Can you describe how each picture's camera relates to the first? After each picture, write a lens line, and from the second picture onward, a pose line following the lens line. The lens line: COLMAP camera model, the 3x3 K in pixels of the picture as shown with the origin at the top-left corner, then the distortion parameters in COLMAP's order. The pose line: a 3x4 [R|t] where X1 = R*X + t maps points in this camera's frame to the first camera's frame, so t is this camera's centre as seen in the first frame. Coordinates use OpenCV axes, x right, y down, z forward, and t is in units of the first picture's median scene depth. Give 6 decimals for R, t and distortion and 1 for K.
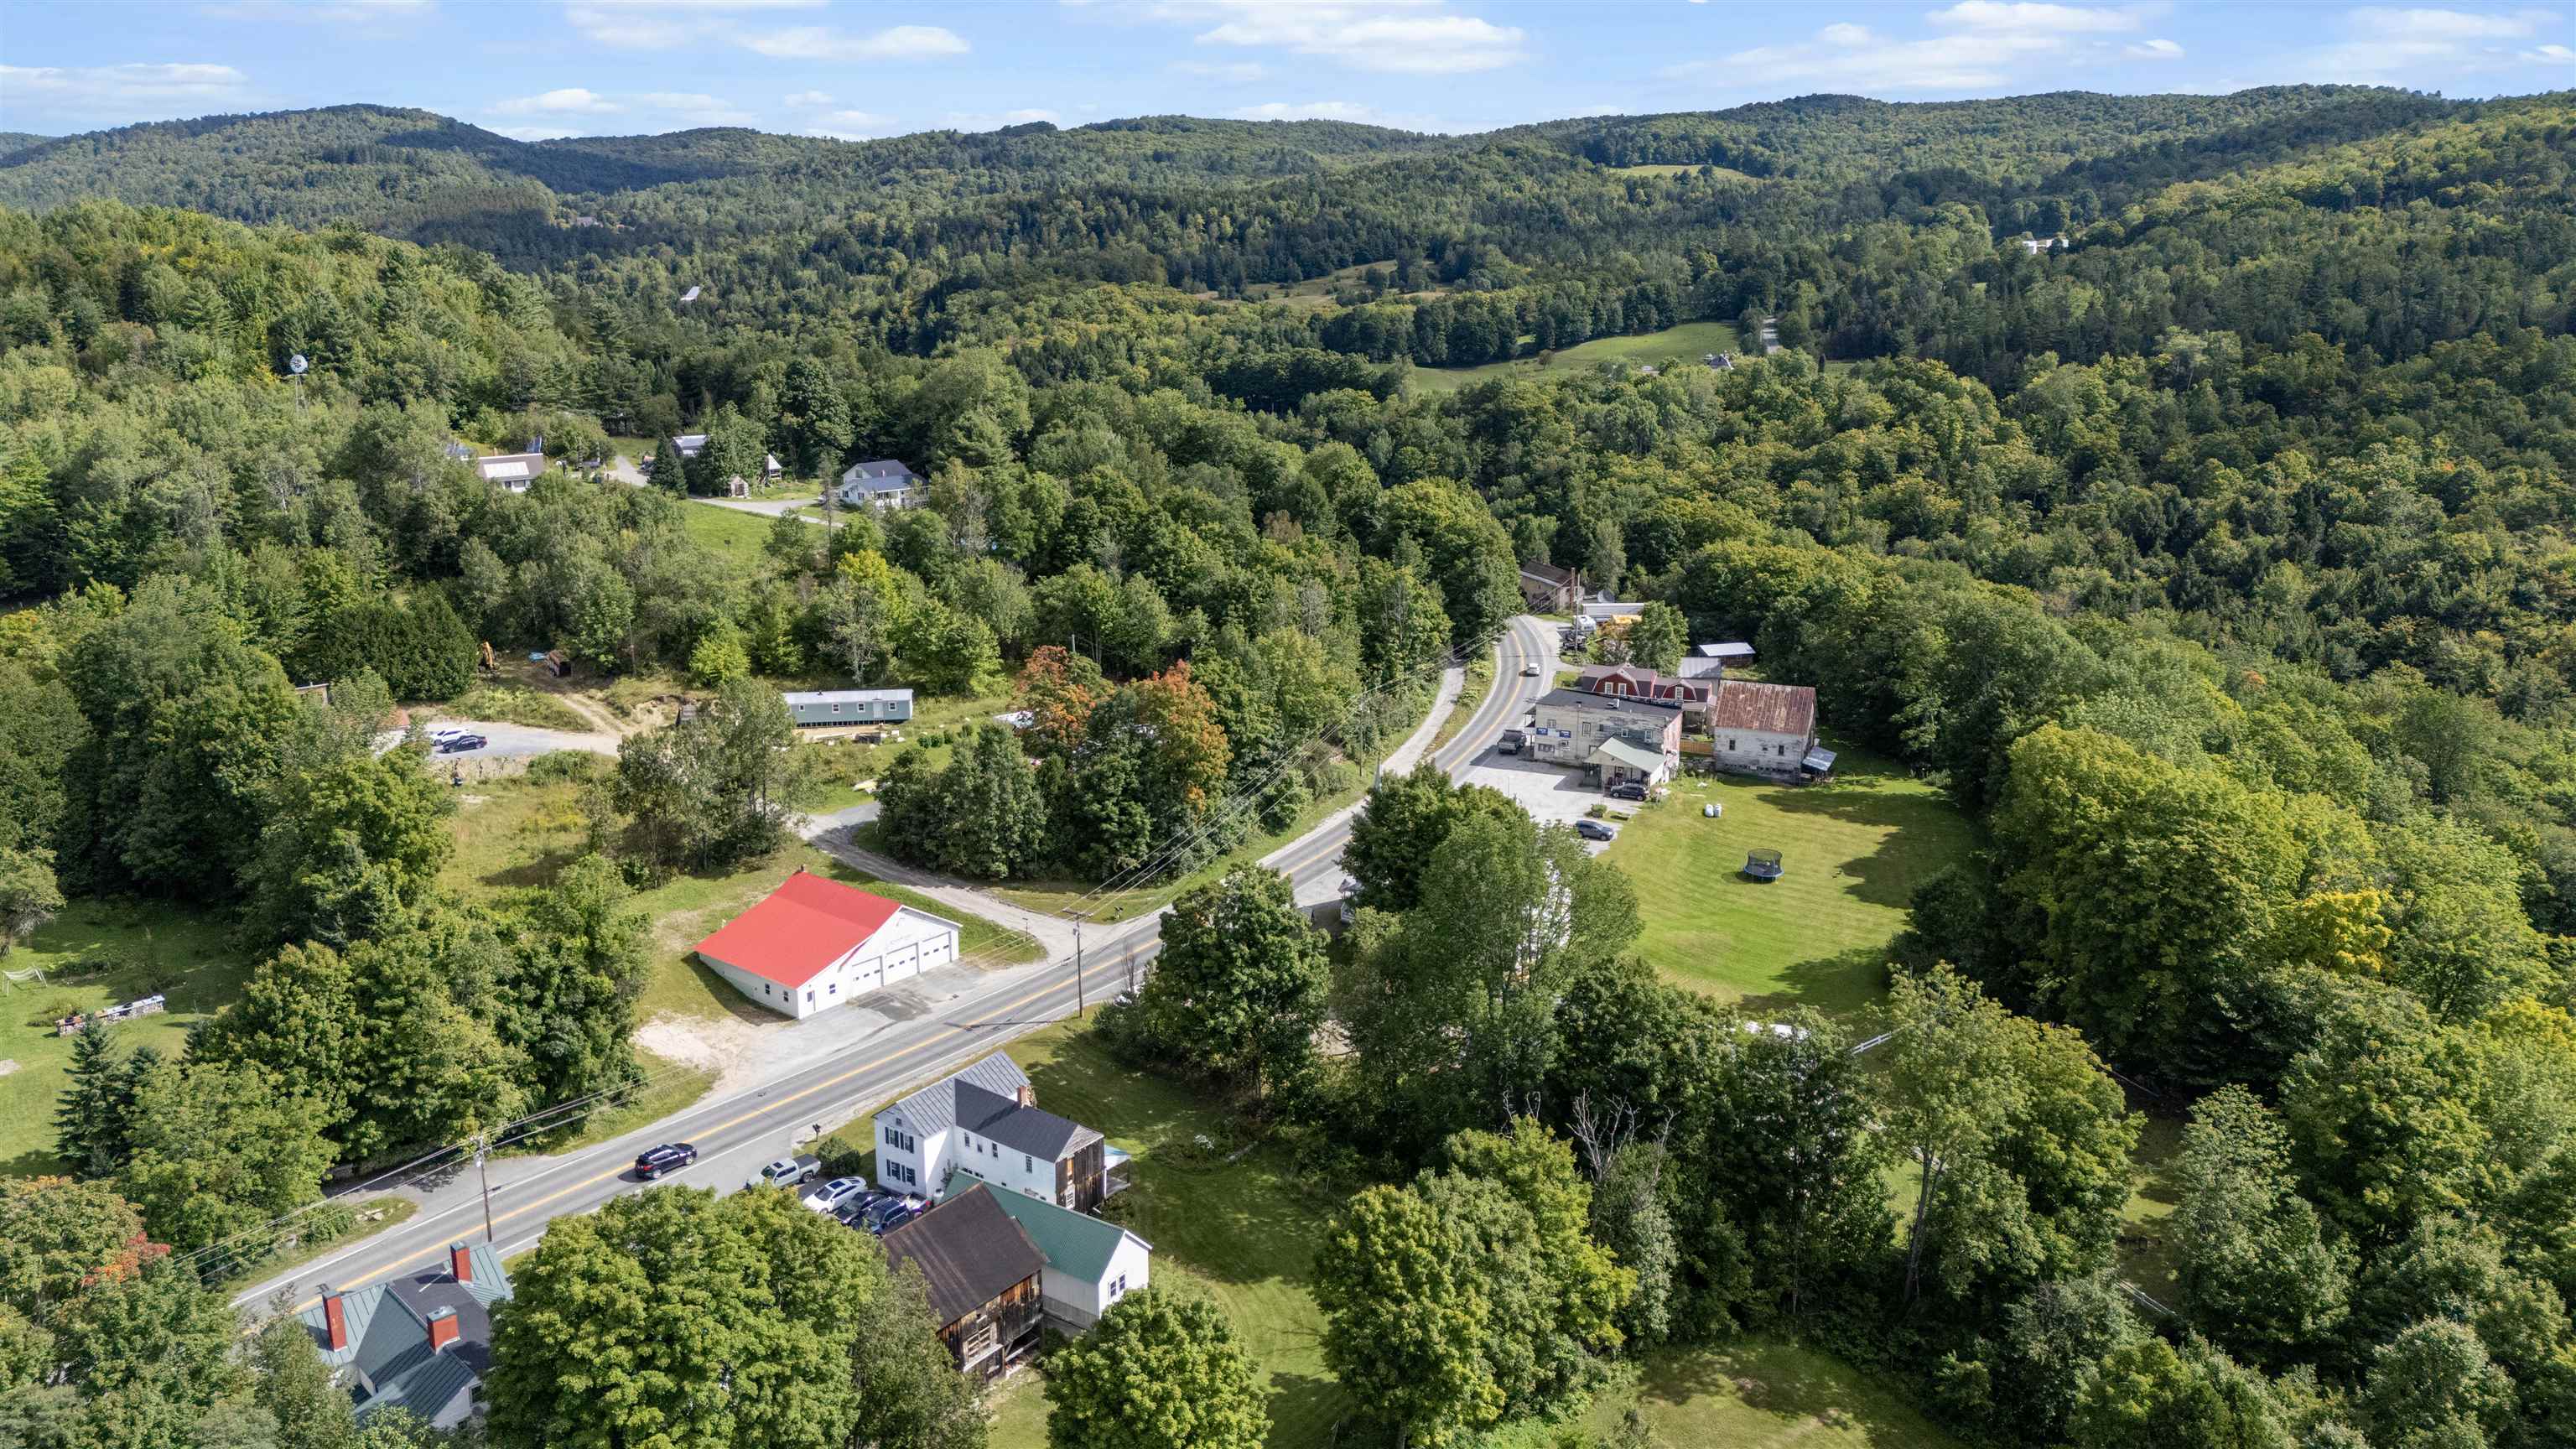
lens RADIAL K [[1887.2, 0, 1288.0], [0, 1887.2, 724.5], [0, 0, 1]] dist [0.125368, -0.145063]
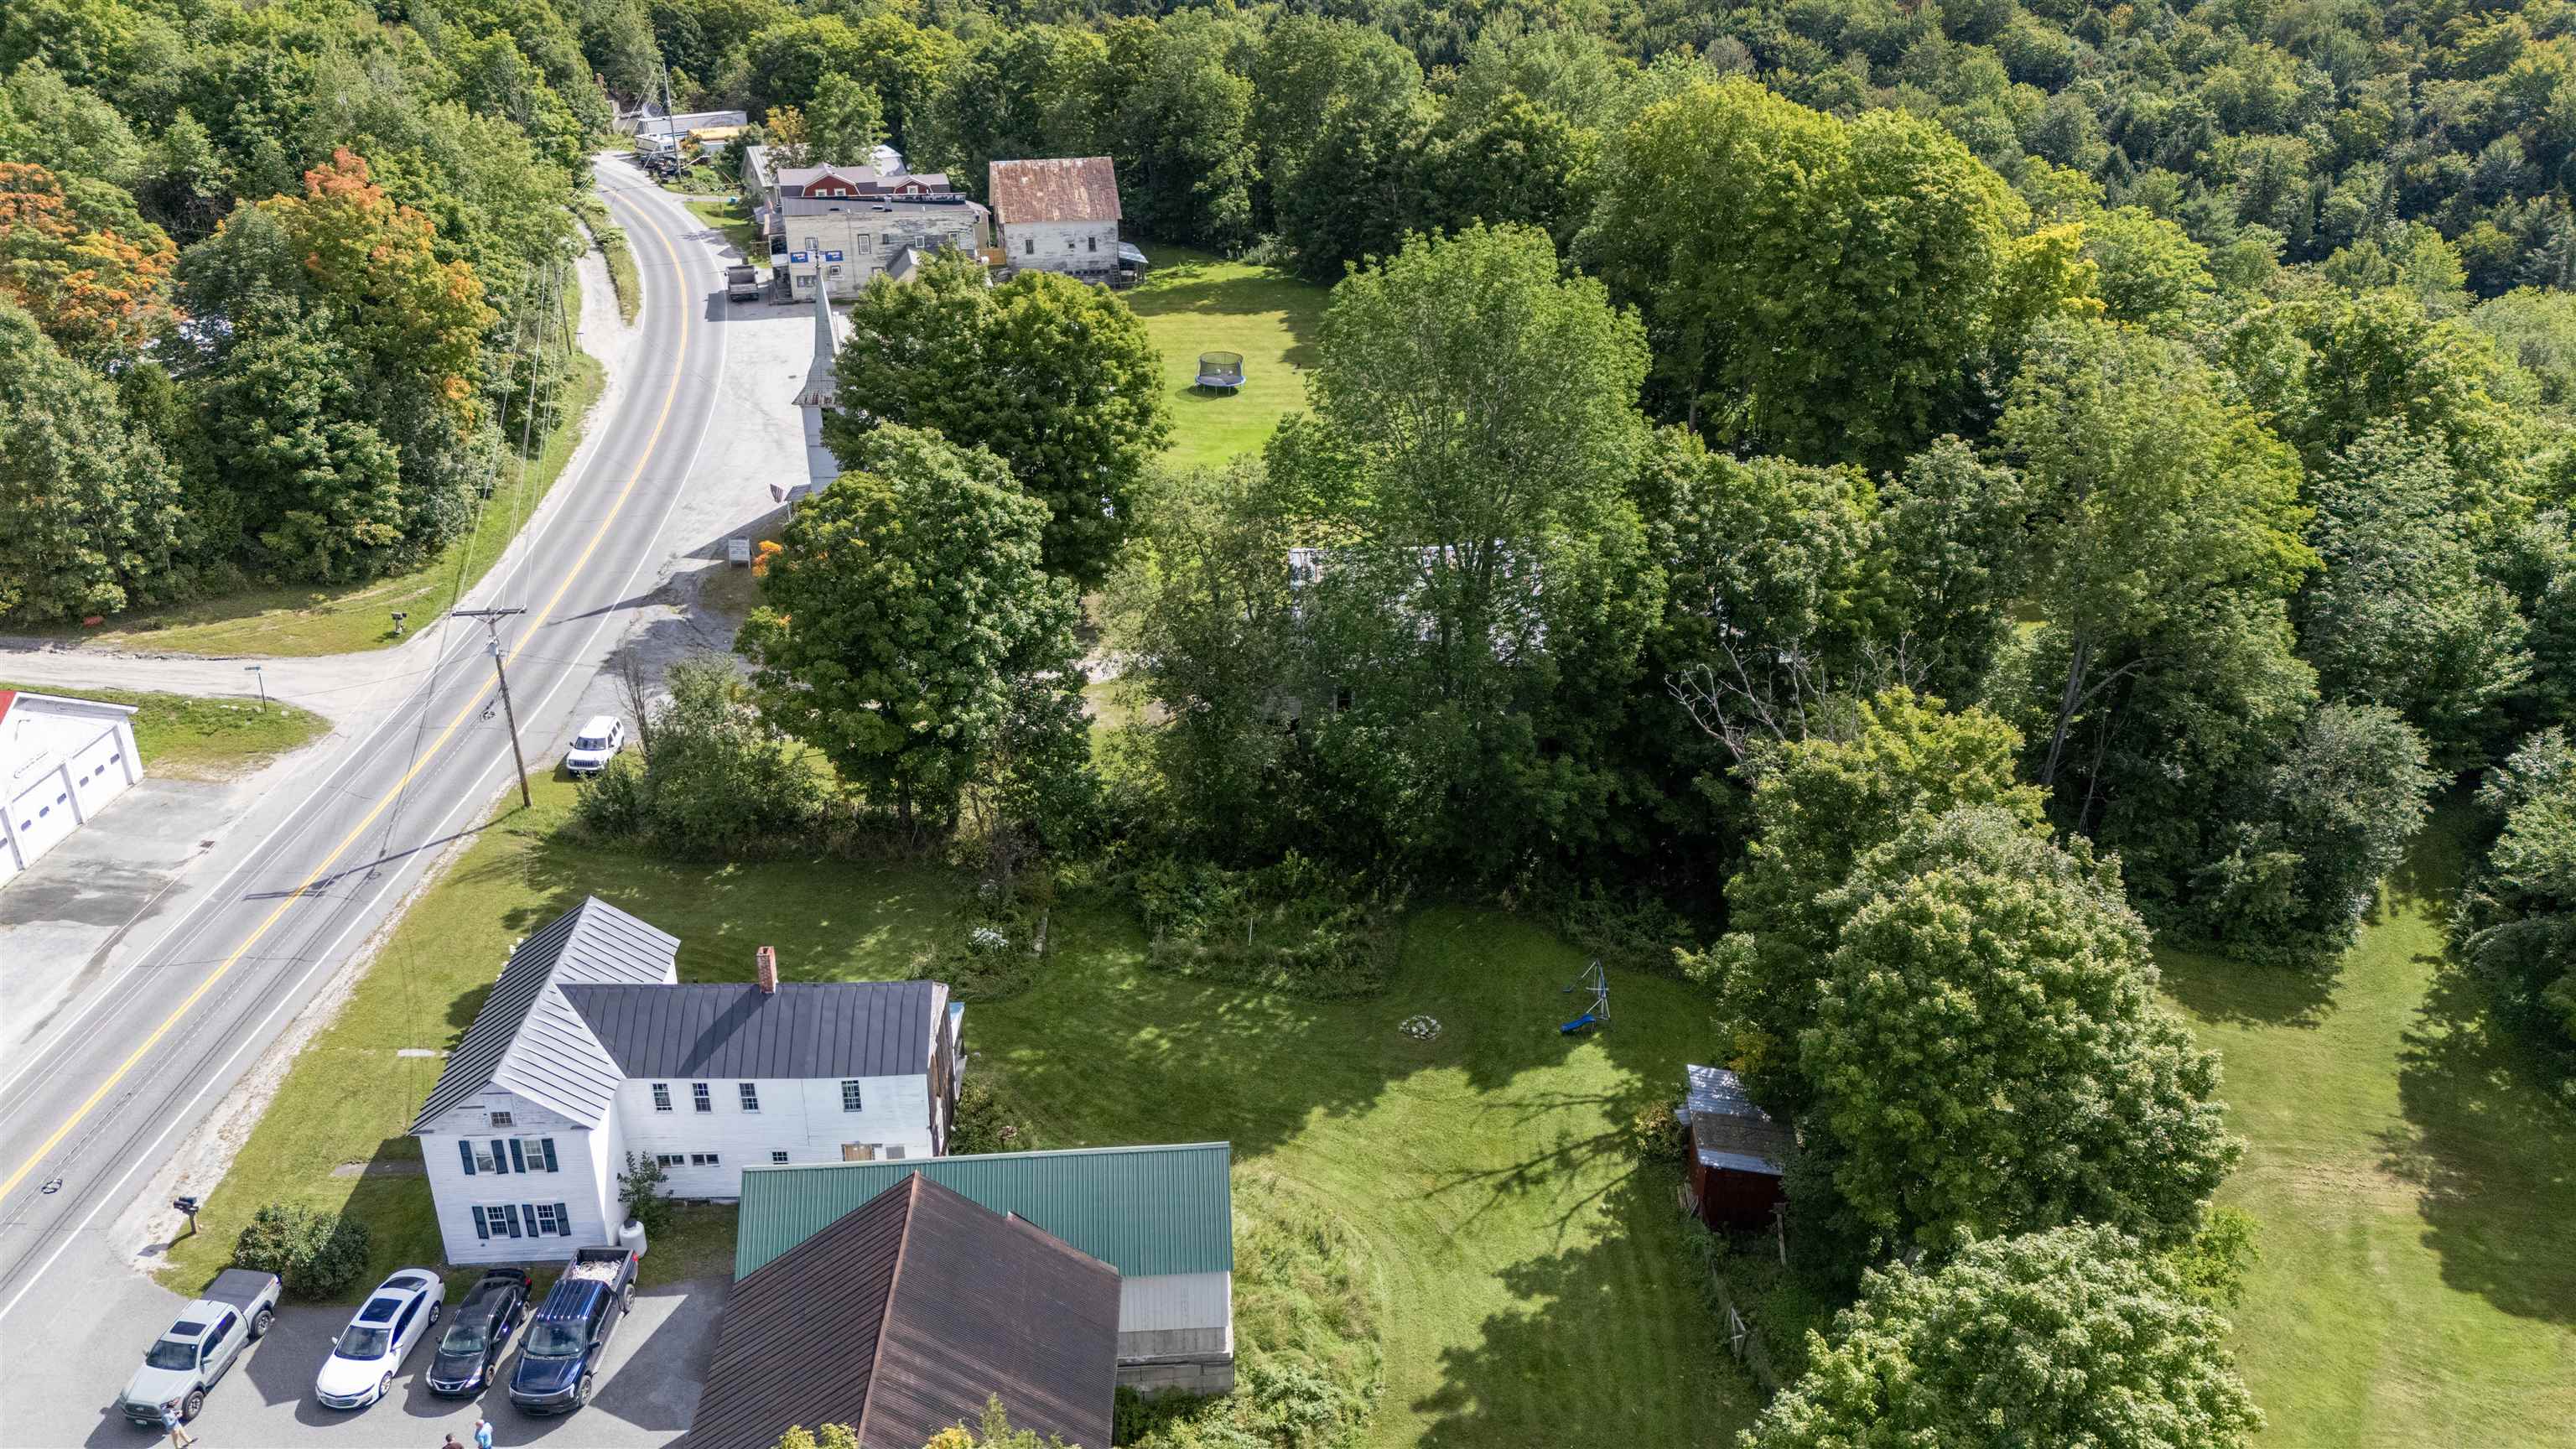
lens RADIAL K [[1919.7, 0, 1288.0], [0, 1919.7, 724.5], [0, 0, 1]] dist [0.050432, -0.000599]
pose [[0.793859, -0.263366, 0.548112, -0.196966], [0.153222, 0.958897, 0.238828, 0.032639], [-0.588483, -0.105613, 0.801582, 0.390953]]
